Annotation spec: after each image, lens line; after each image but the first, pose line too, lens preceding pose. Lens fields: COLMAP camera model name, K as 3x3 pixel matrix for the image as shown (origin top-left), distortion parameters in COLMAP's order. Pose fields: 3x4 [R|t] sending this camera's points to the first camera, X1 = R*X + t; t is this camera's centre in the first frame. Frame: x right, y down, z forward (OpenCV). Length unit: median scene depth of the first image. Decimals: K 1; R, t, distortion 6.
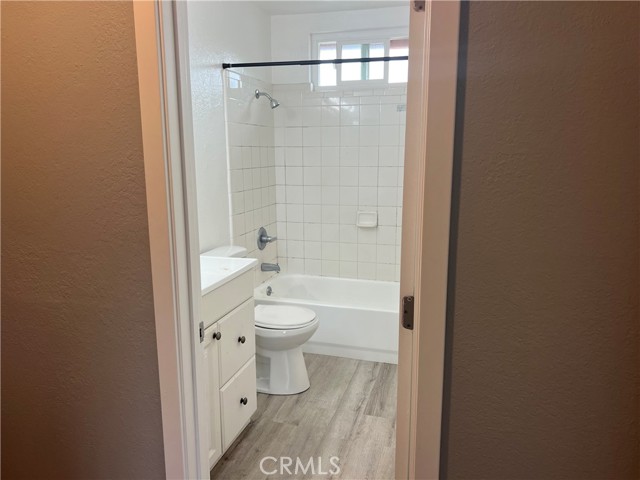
lens RADIAL K [[483.5, 0, 320.0], [0, 483.5, 240.0], [0, 0, 1]] dist [0.005226, 0.001300]
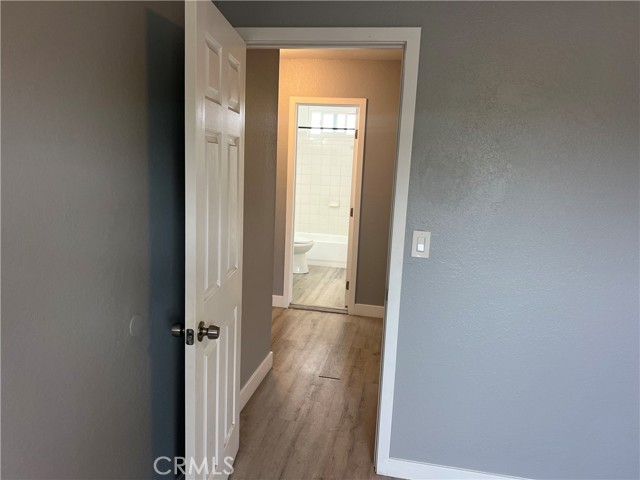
lens RADIAL K [[483.5, 0, 320.0], [0, 483.5, 240.0], [0, 0, 1]] dist [0.005226, 0.001300]
pose [[0.994075, 0.026727, 0.105356, -0.193296], [-0.024667, 0.999479, -0.020806, 0.177301], [-0.105857, 0.018084, 0.994217, -1.154704]]
